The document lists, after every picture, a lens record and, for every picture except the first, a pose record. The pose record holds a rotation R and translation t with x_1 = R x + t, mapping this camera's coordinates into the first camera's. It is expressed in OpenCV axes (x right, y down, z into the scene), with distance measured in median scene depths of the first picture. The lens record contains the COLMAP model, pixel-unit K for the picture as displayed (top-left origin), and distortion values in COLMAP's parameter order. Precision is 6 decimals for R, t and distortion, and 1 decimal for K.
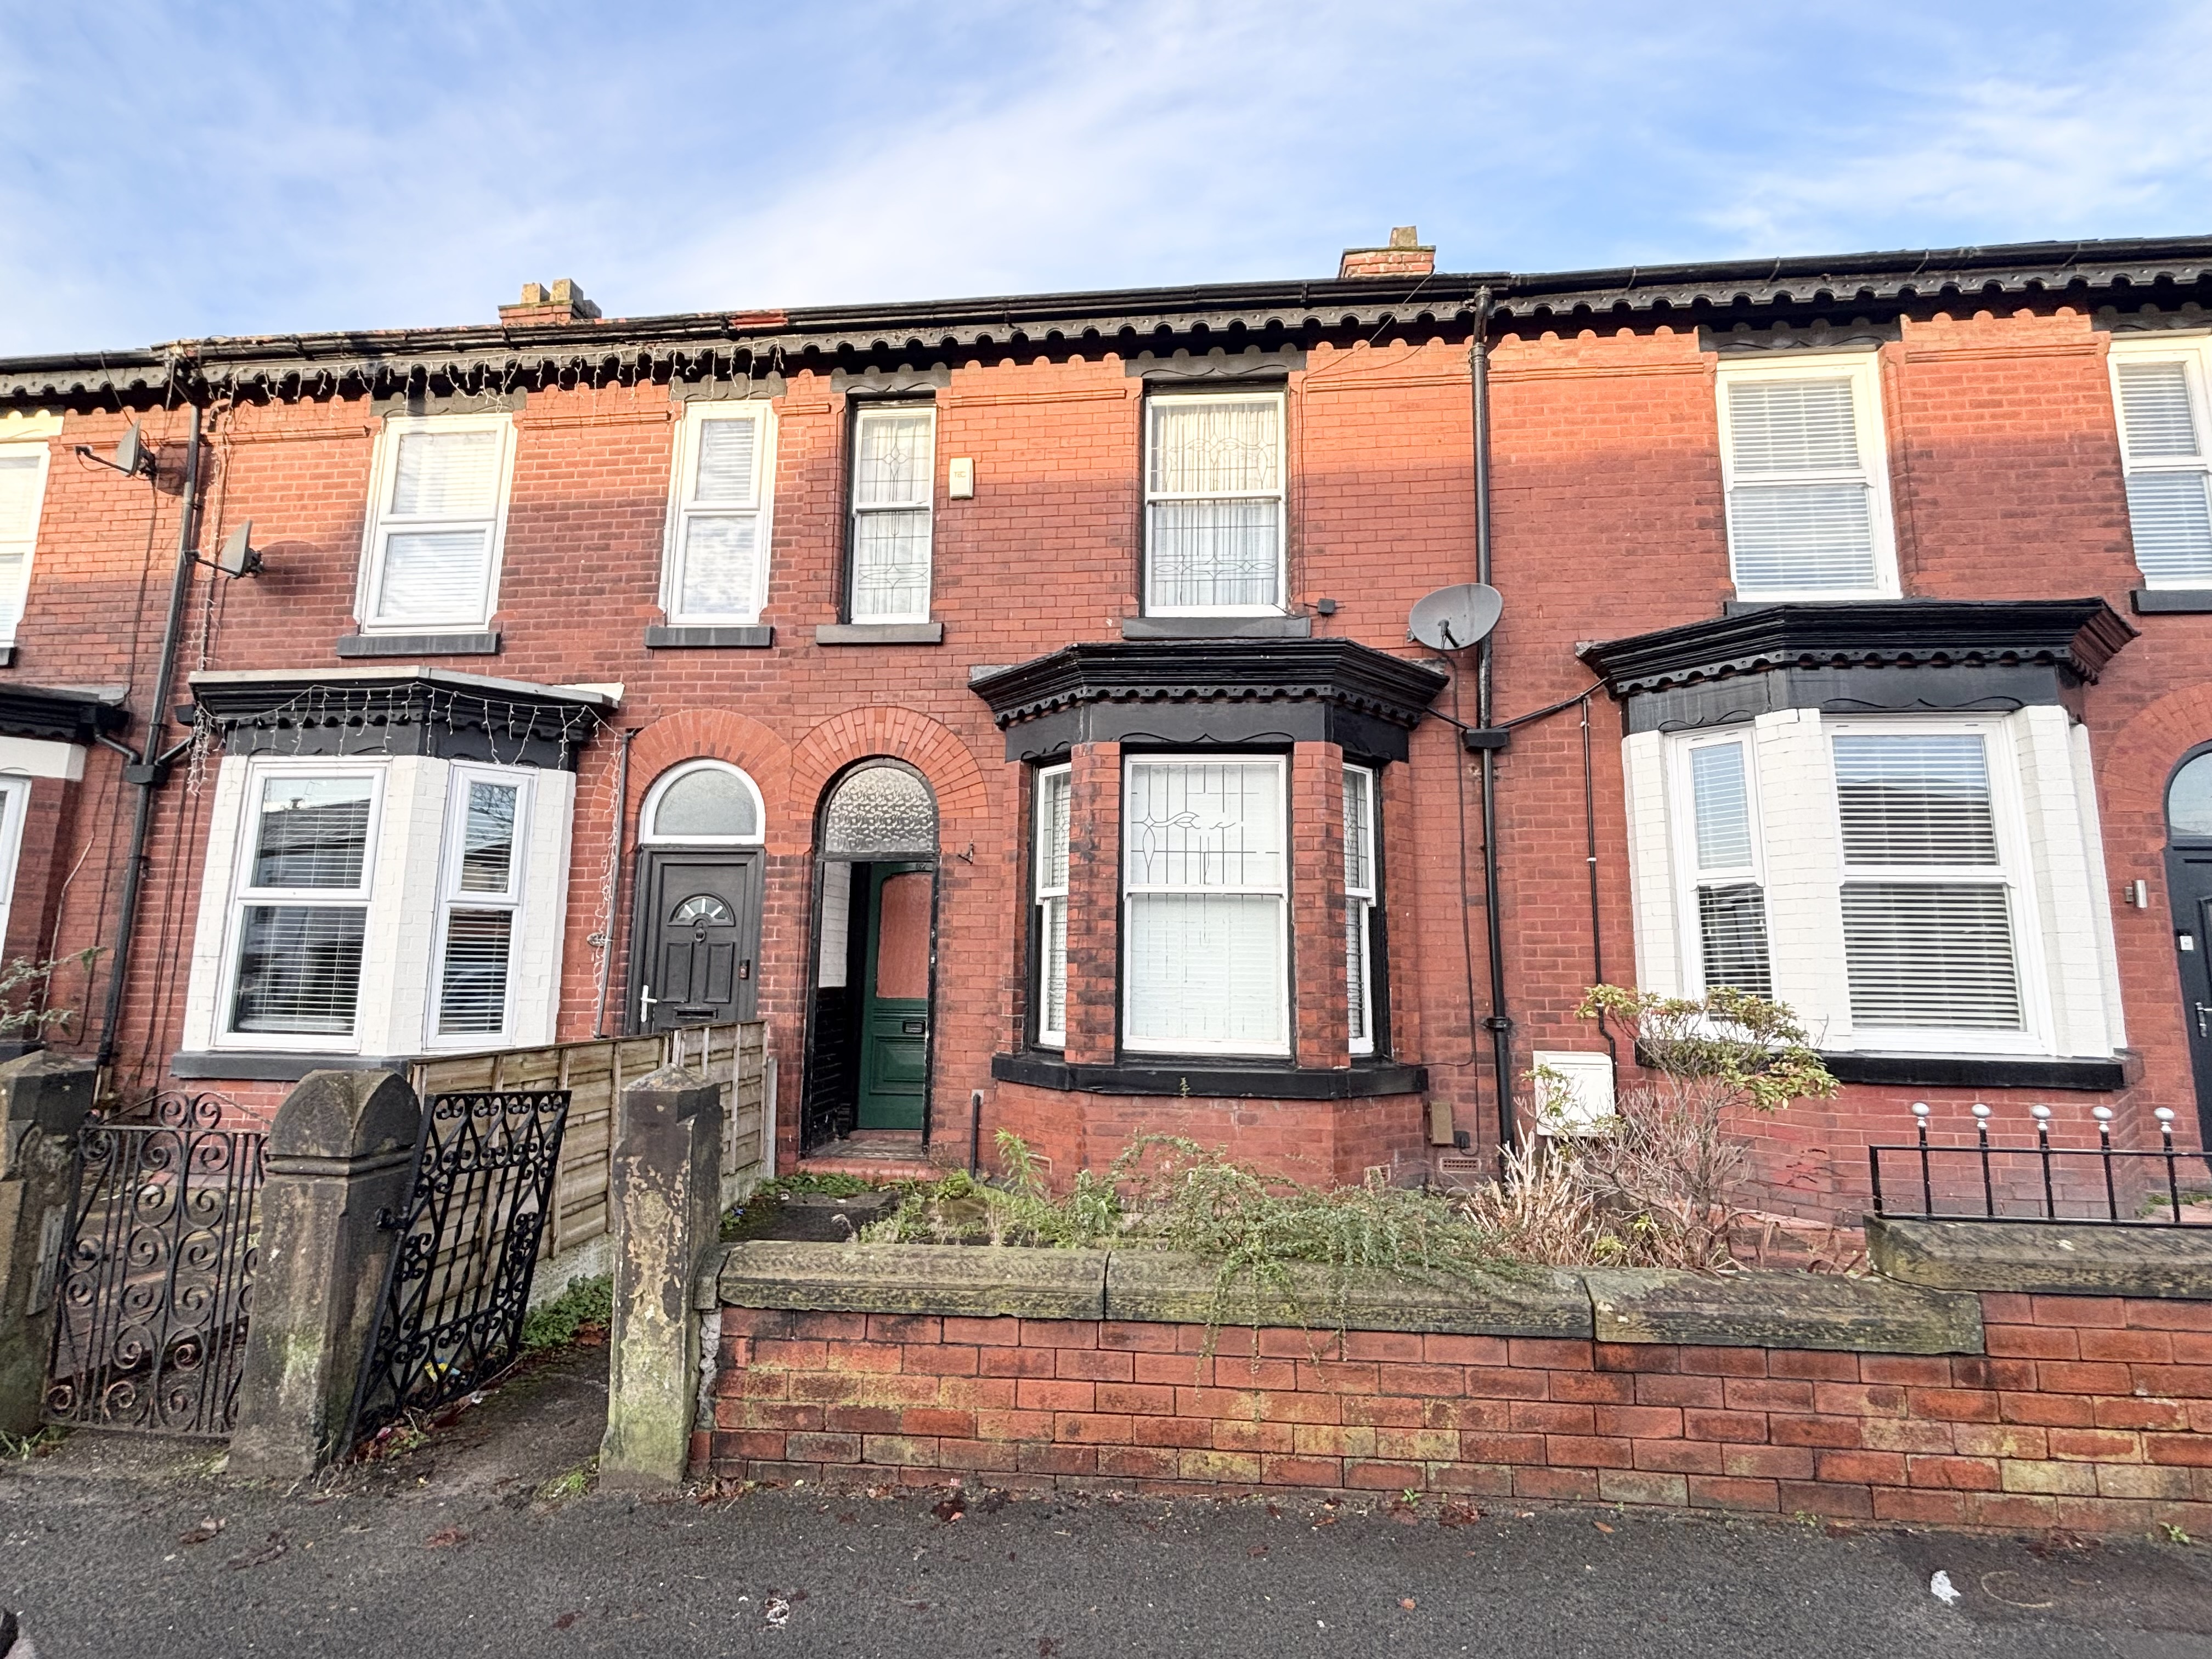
lens RADIAL K [[1034.0, 0, 1106.8], [0, 1034.0, 822.1], [0, 0, 1]] dist [-0.004701, -0.001123]
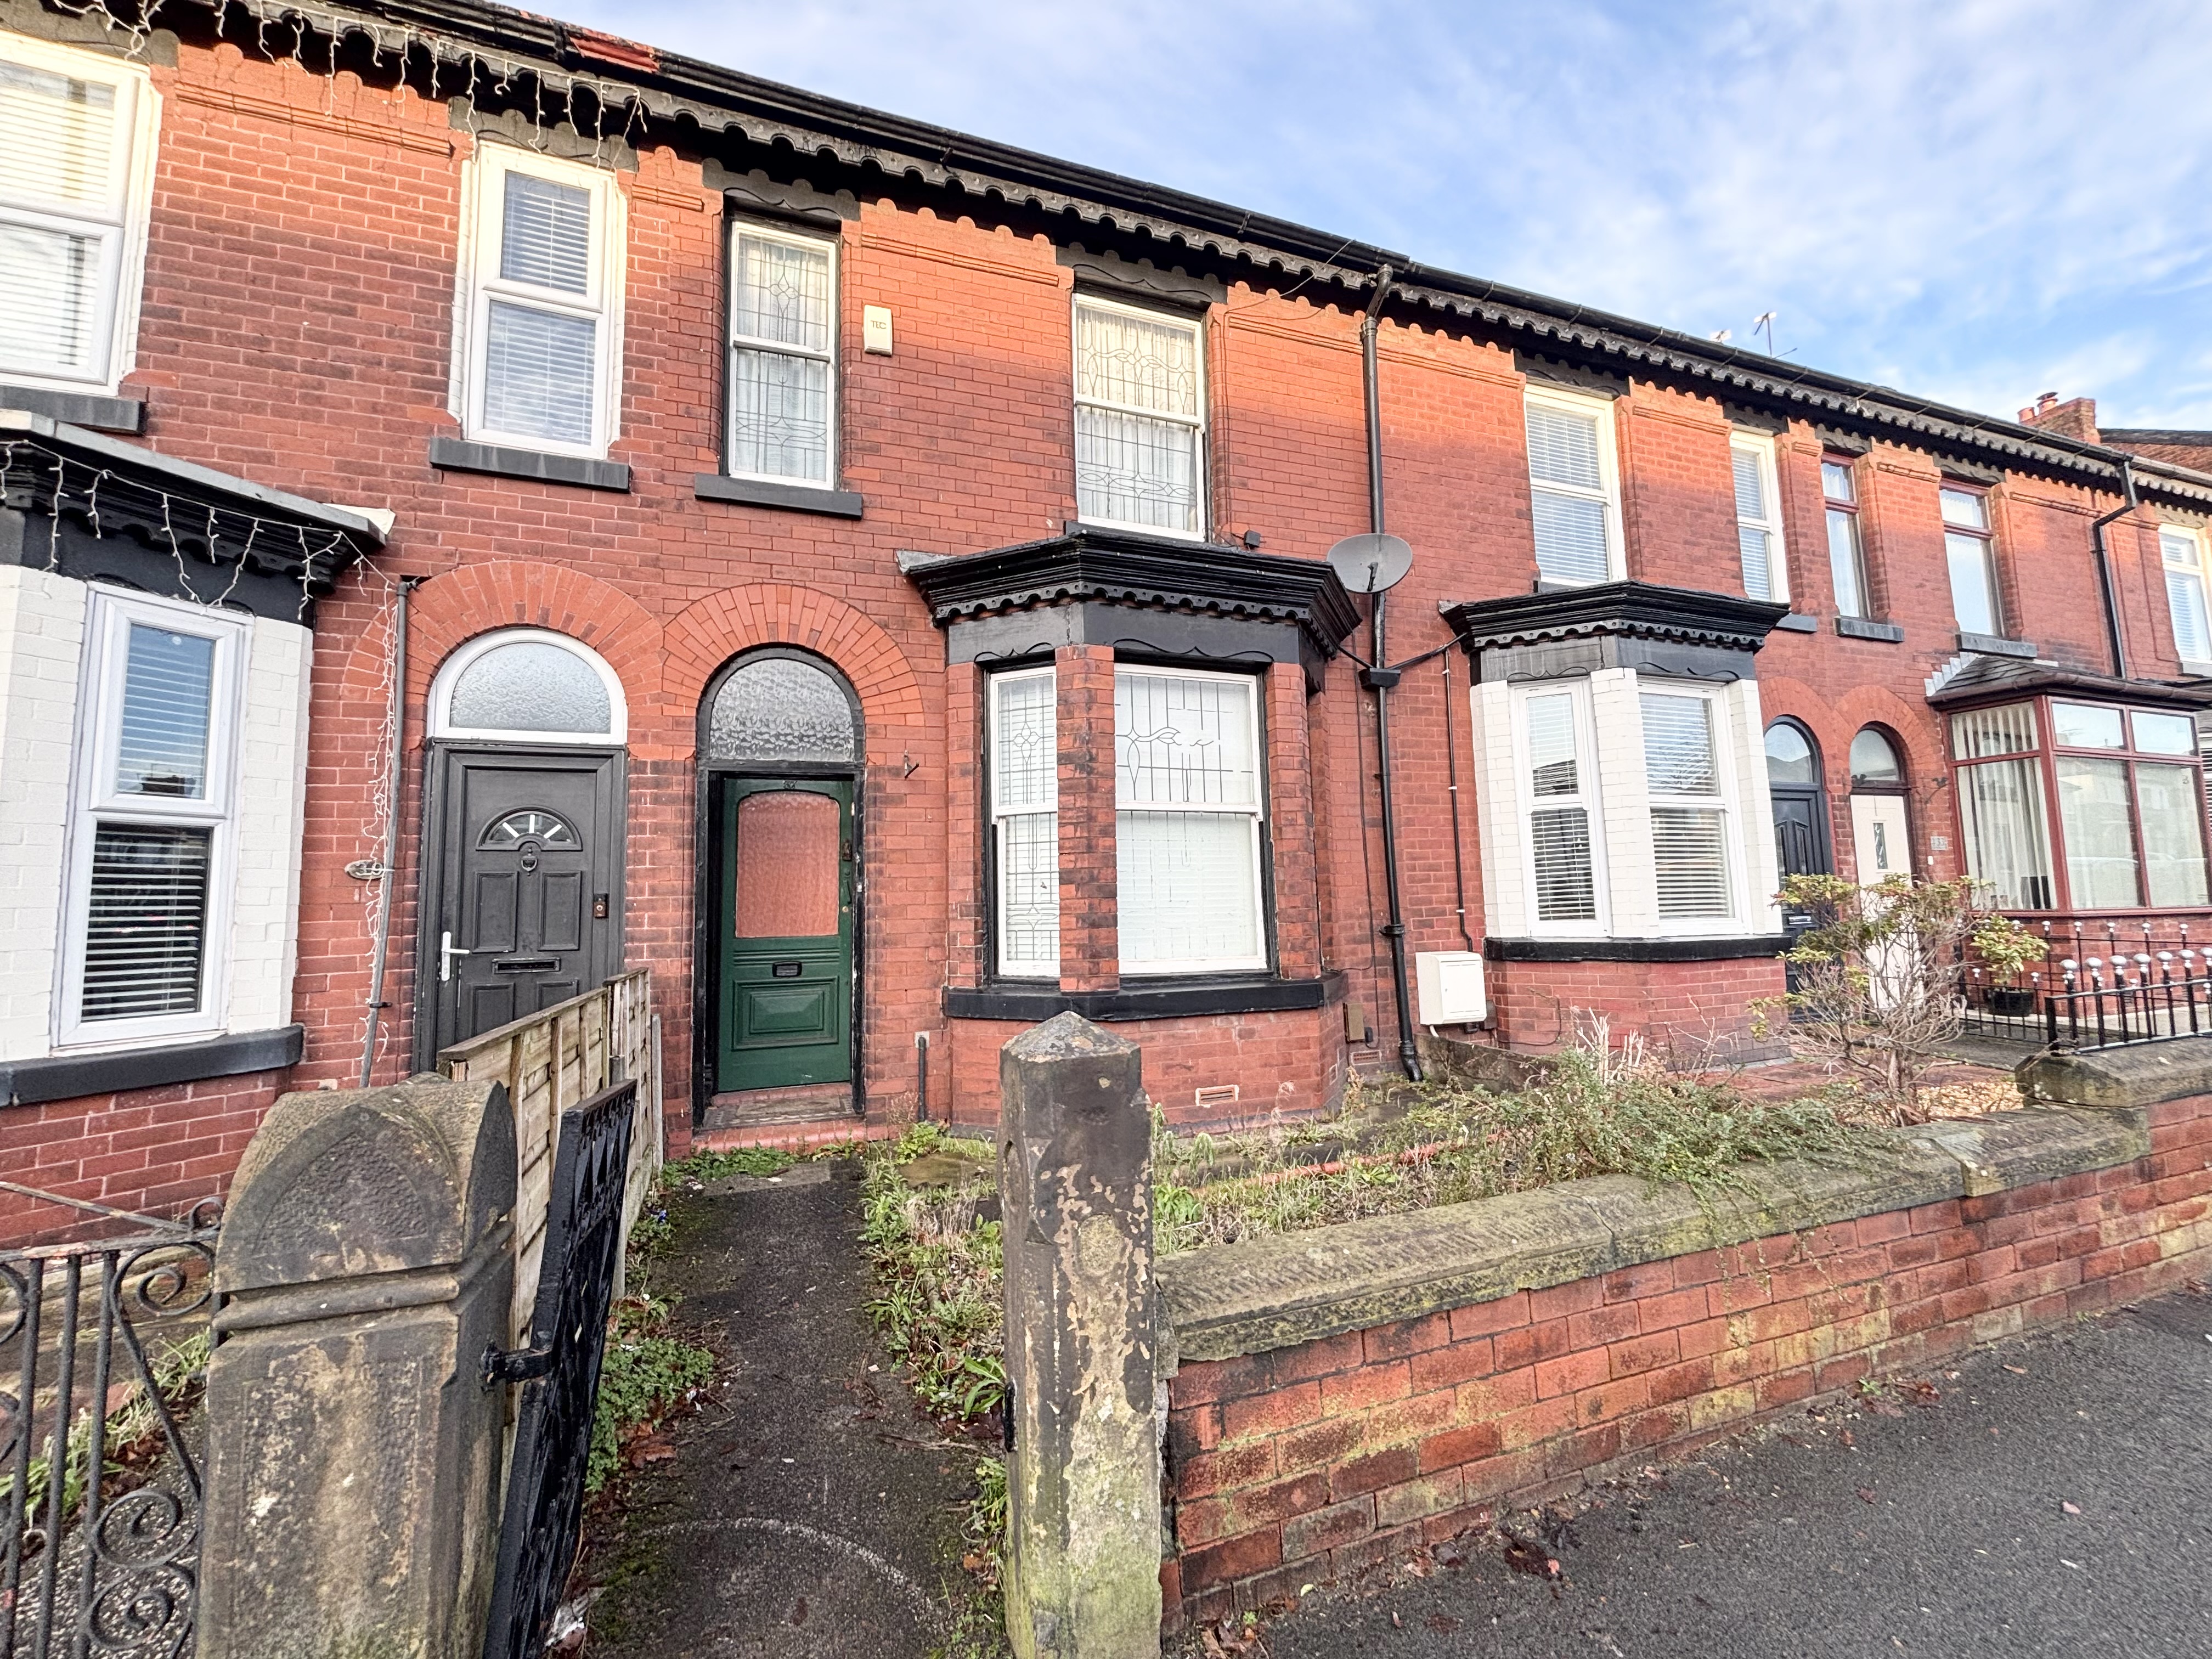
lens RADIAL K [[900.9, 0, 1104.8], [0, 900.9, 820.3], [0, 0, 1]] dist [-0.003577, 0.001426]
pose [[0.901926, 0.009668, 0.431783, -0.319036], [-0.027839, 0.998972, 0.035781, 0.046346], [-0.430993, -0.044292, 0.901268, 0.245262]]
